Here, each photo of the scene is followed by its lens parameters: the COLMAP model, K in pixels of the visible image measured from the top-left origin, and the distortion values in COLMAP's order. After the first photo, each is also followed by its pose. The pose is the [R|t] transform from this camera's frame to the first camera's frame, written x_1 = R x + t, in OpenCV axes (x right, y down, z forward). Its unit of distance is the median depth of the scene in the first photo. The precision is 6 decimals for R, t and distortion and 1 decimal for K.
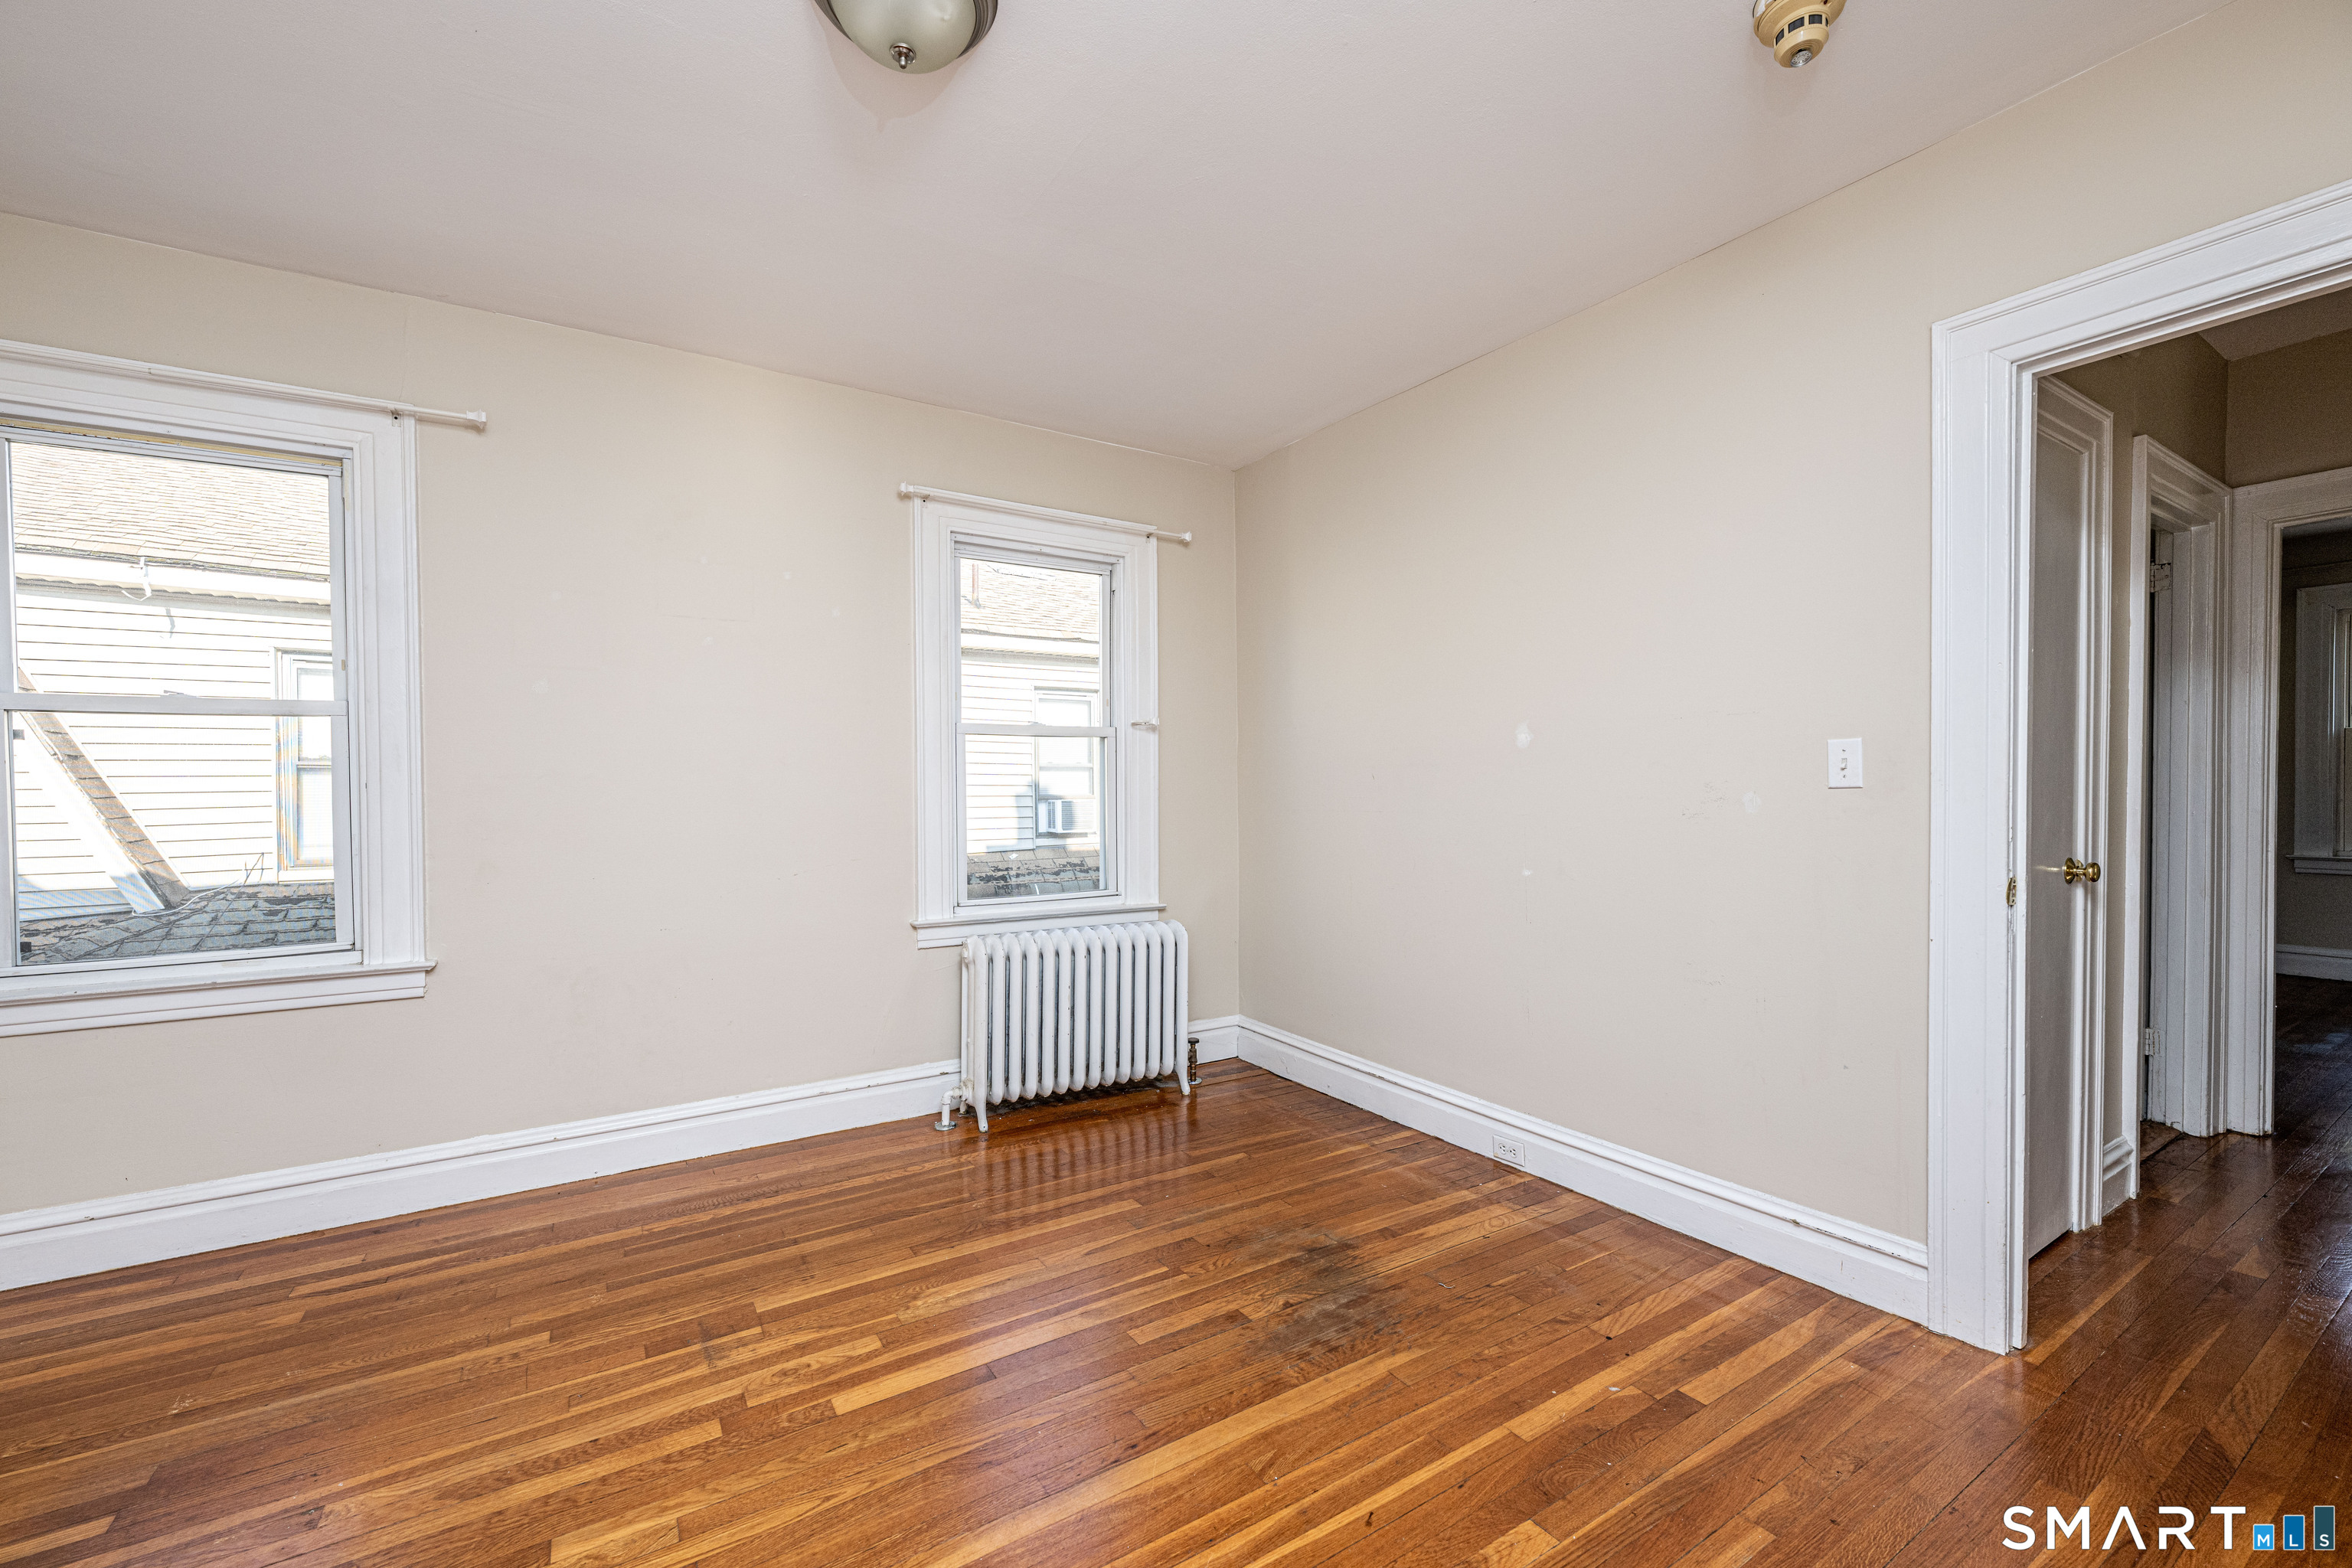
lens RADIAL K [[924.6, 0, 1122.6], [0, 924.6, 789.4], [0, 0, 1]] dist [-0.000481, -0.000088]
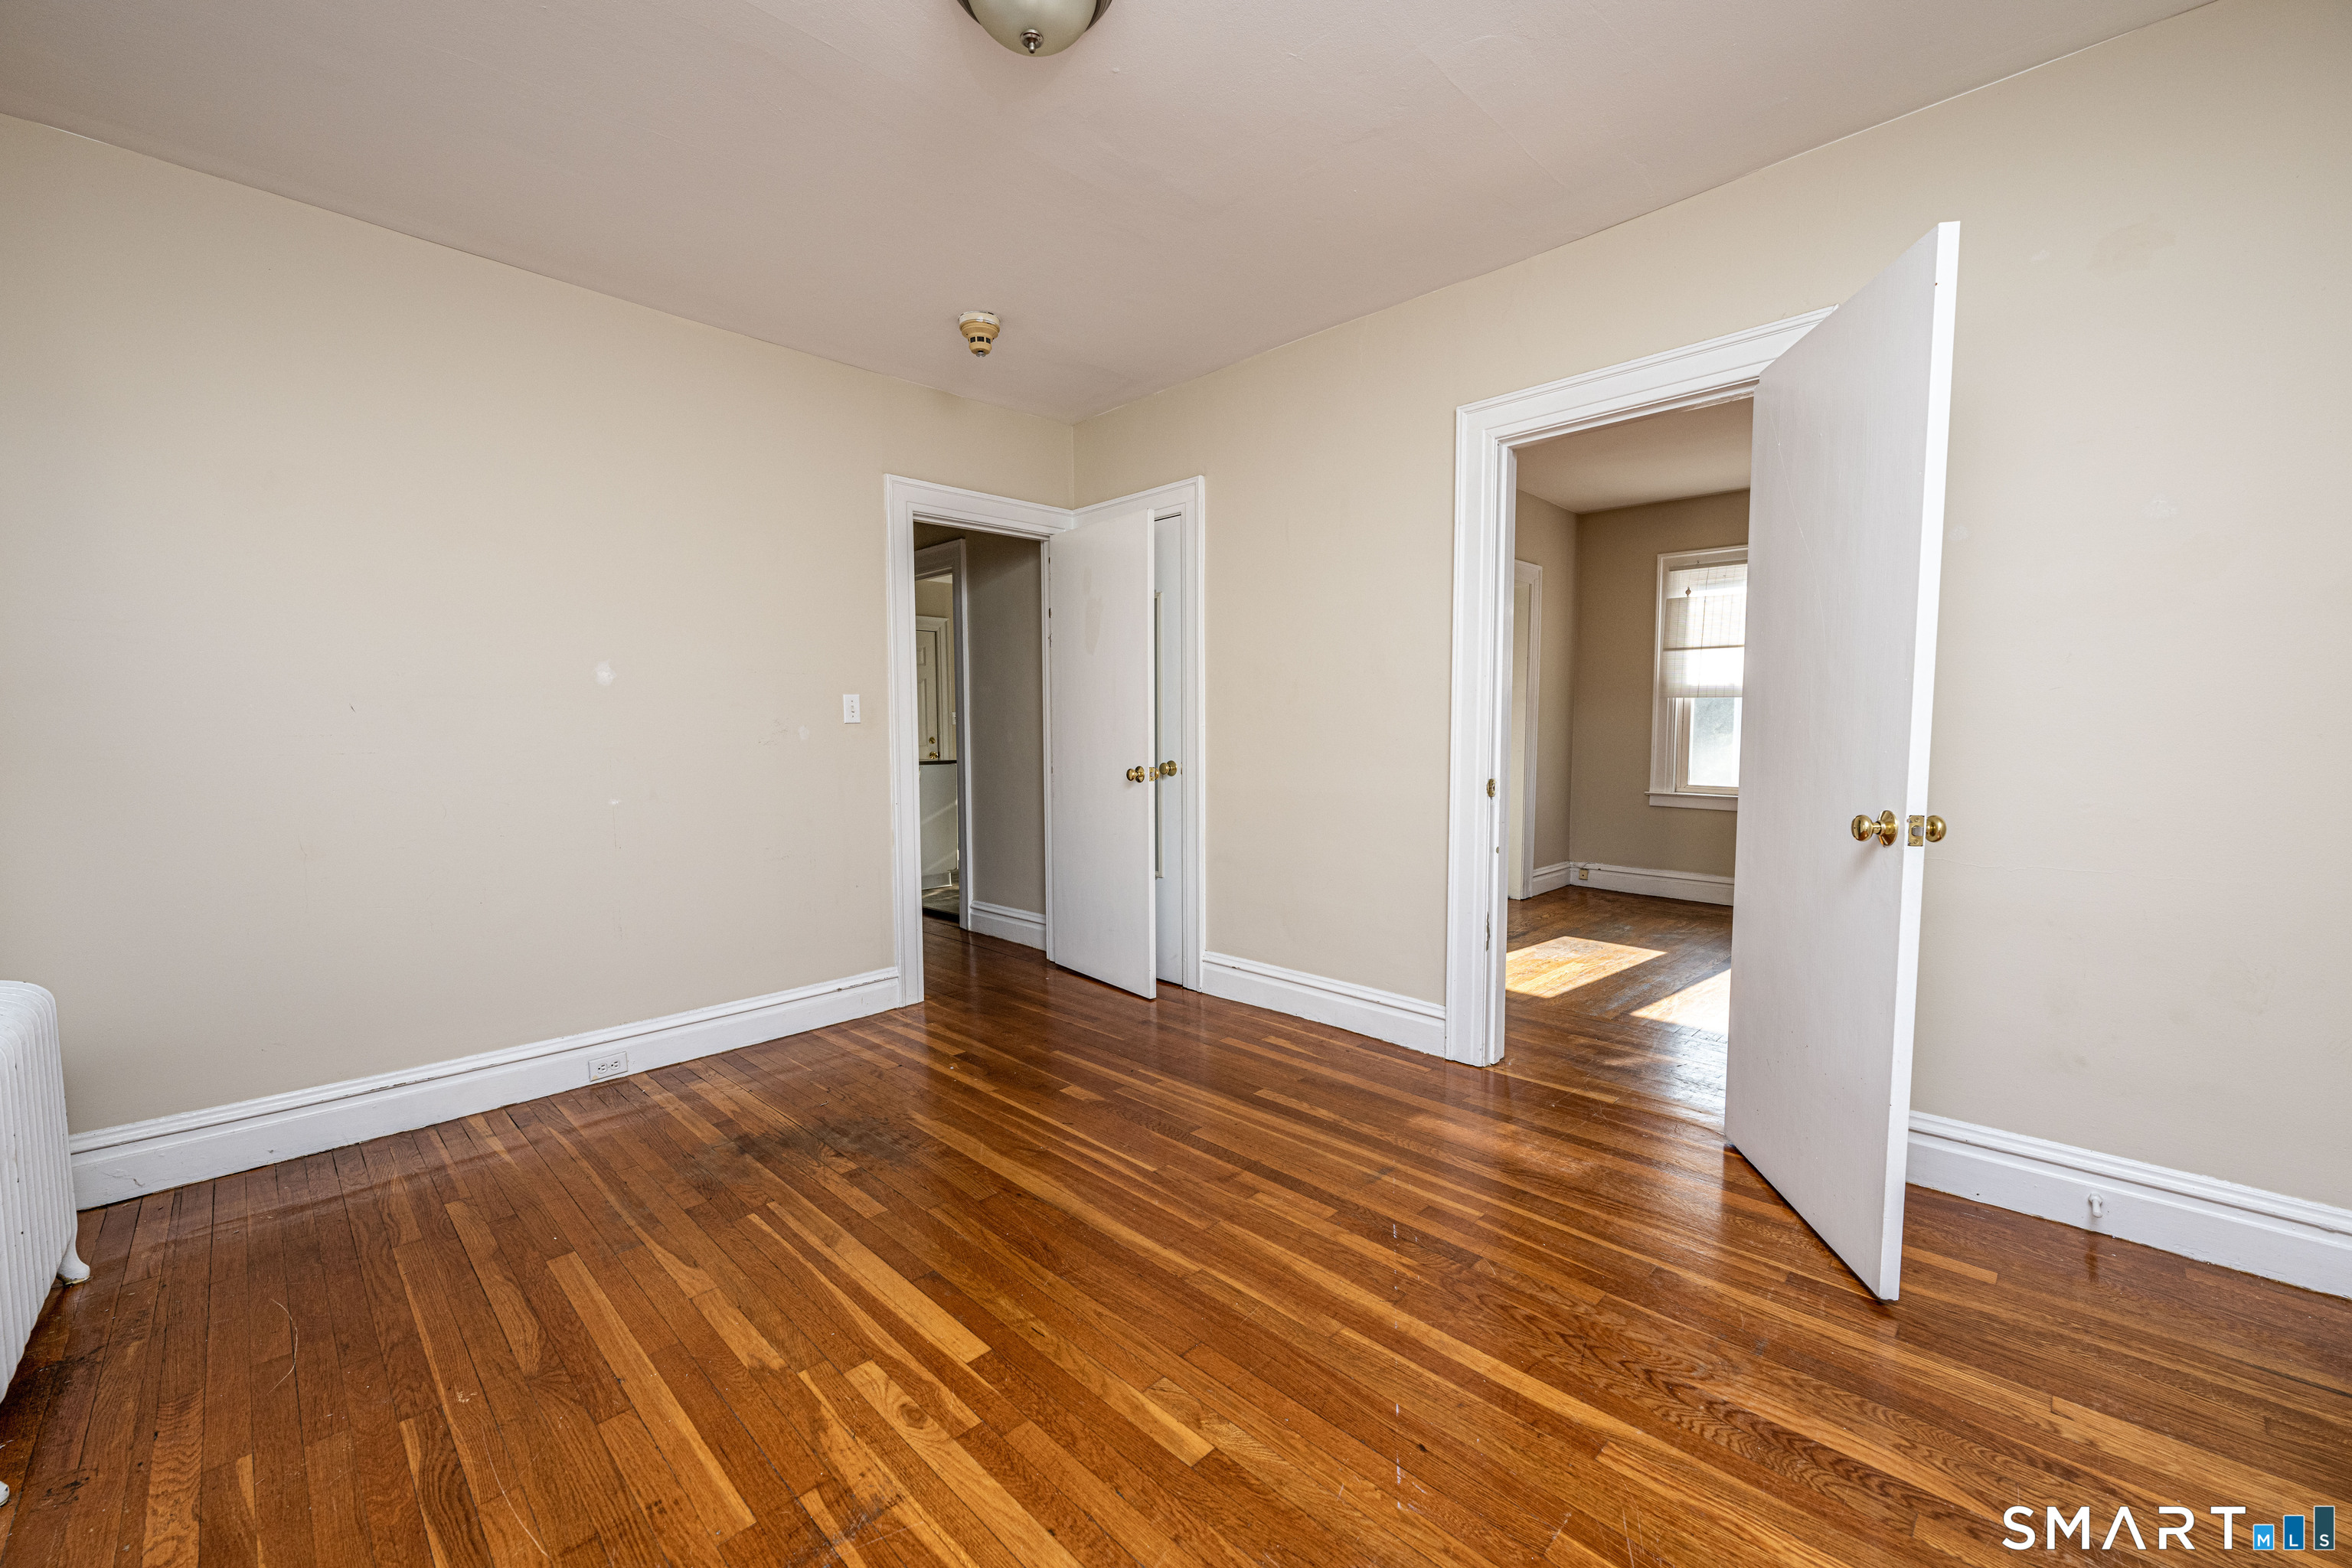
lens RADIAL K [[968.4, 0, 1185.7], [0, 968.4, 773.5], [0, 0, 1]] dist [-0.000583, -0.000134]
pose [[-0.269073, -0.035219, 0.962476, -0.989118], [0.010495, 0.999165, 0.039496, 0.023005], [-0.963063, 0.020728, -0.268478, 0.793940]]
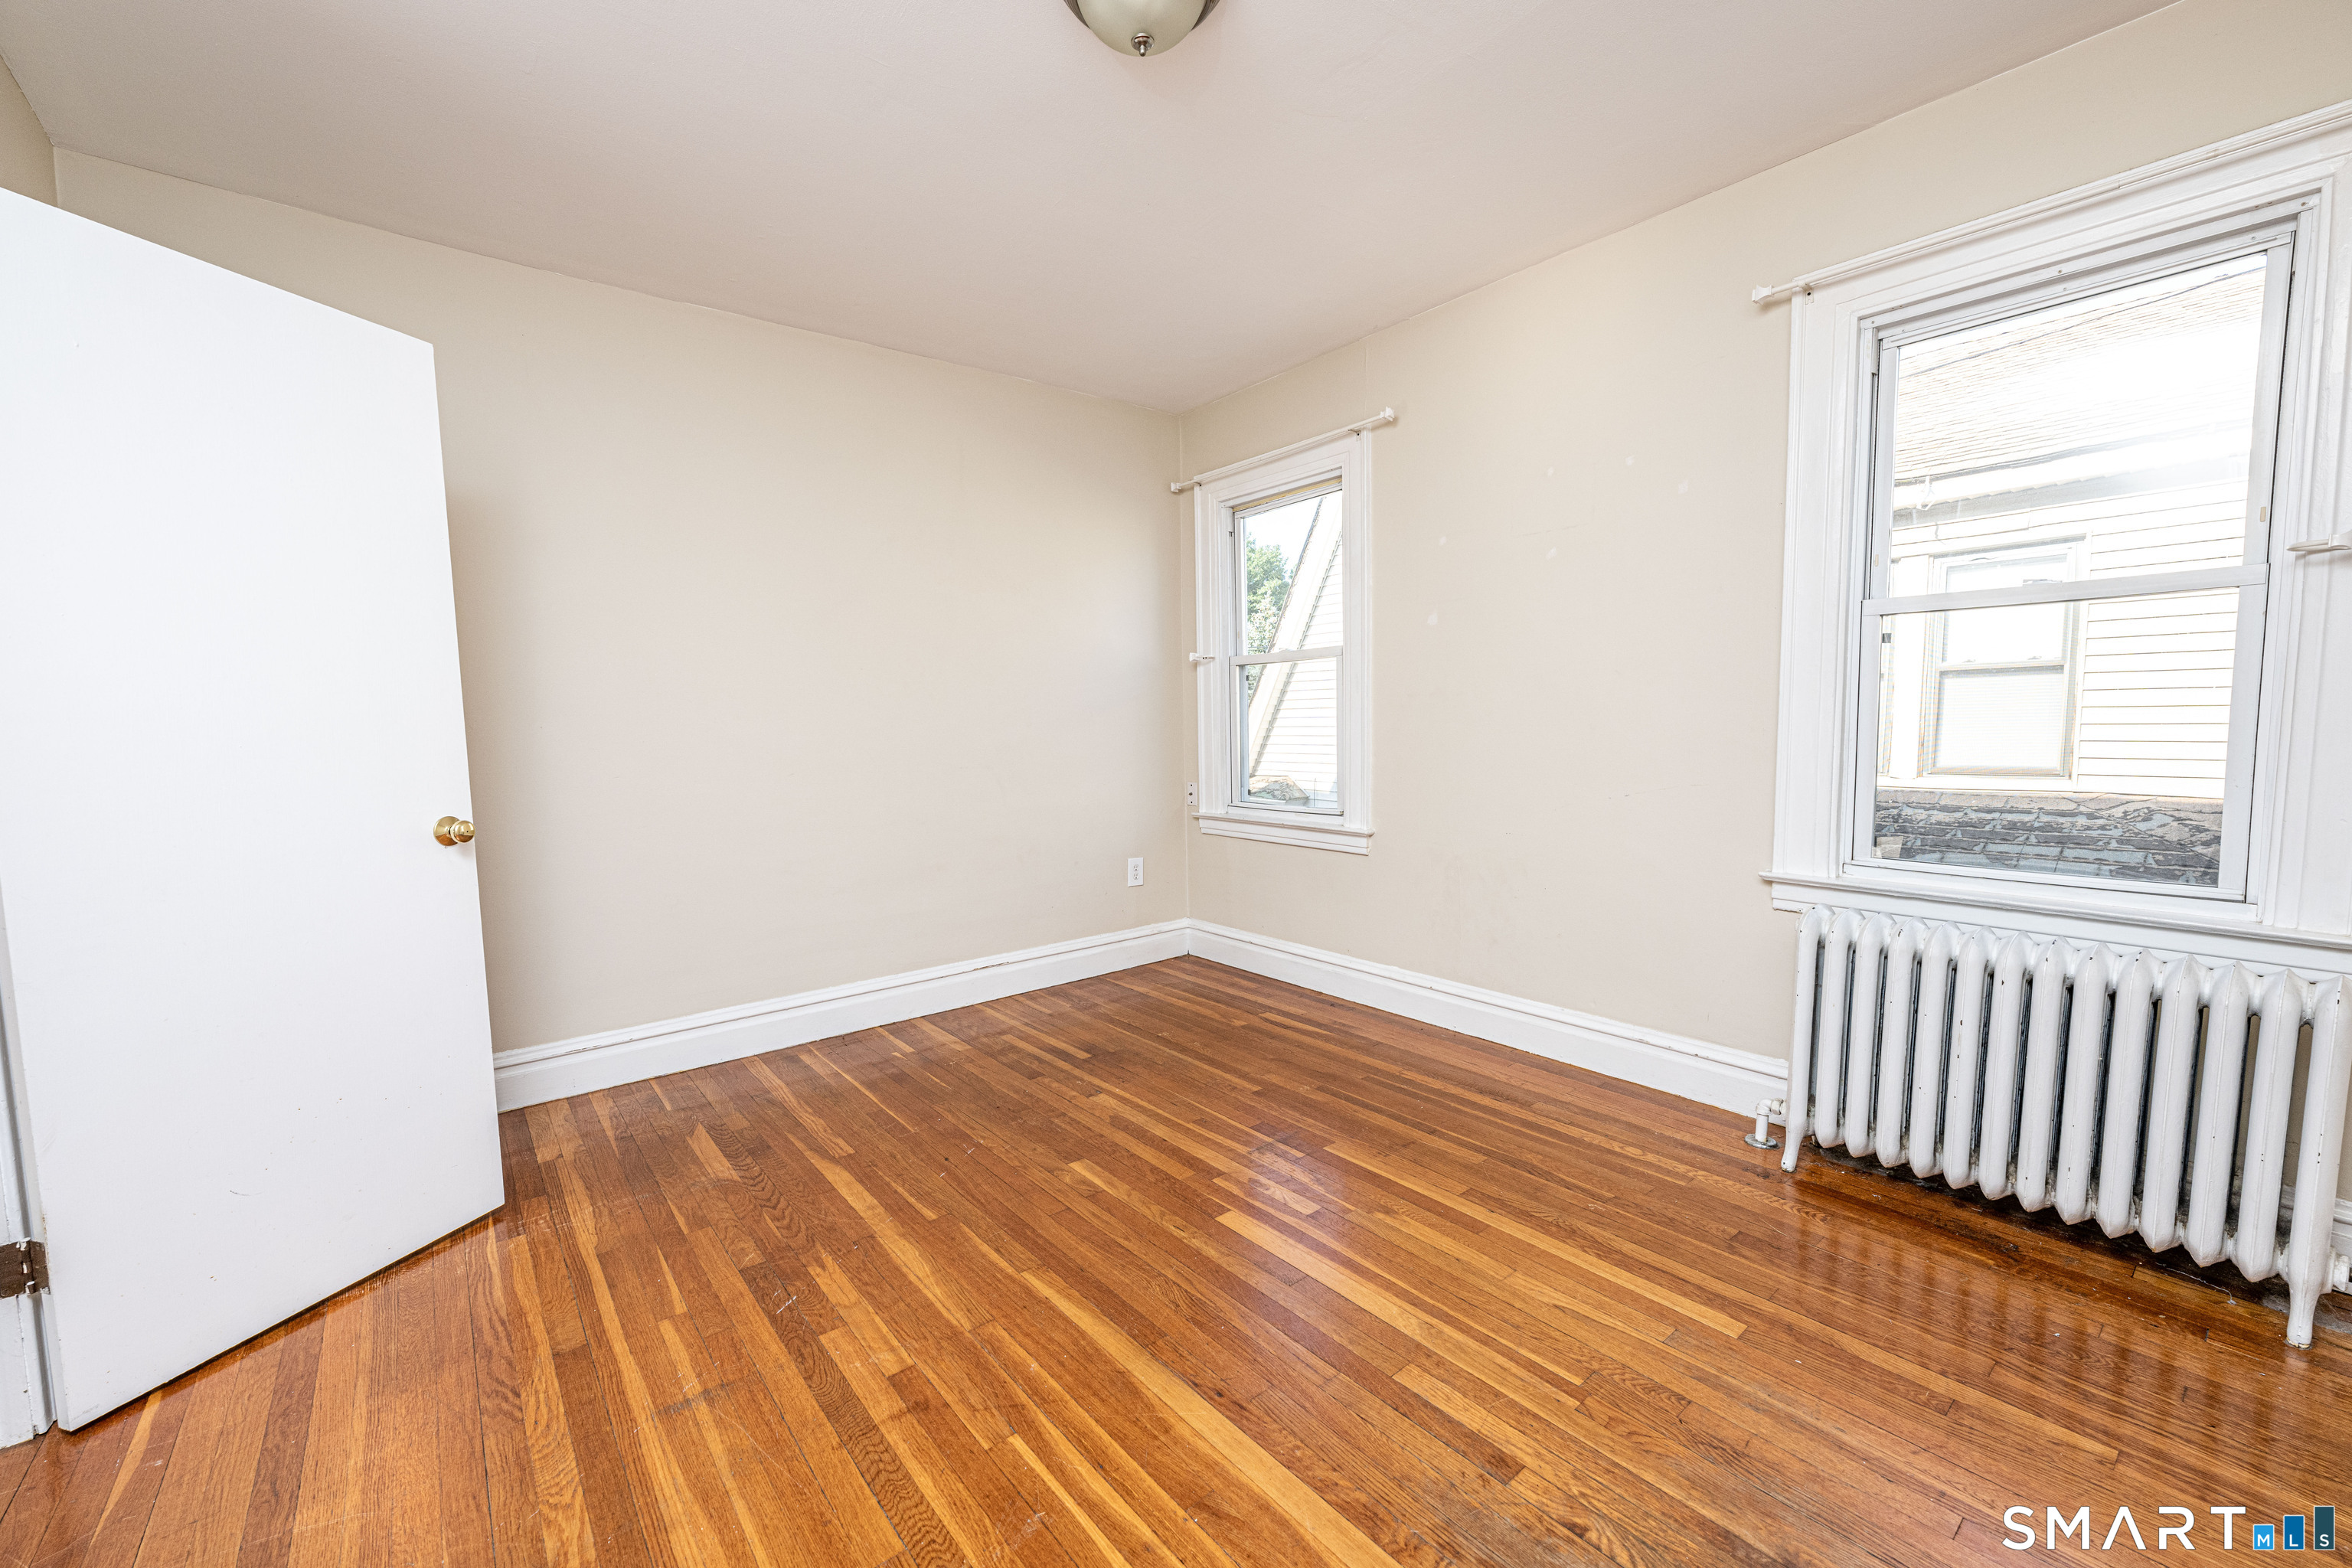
lens RADIAL K [[914.2, 0, 1181.0], [0, 914.2, 777.0], [0, 0, 1]] dist [-0.000037, -0.000082]
pose [[0.167563, 0.069926, -0.983378, 0.625833], [0.016929, 0.997130, 0.073789, 0.000578], [0.985716, -0.029012, 0.165898, 0.575135]]
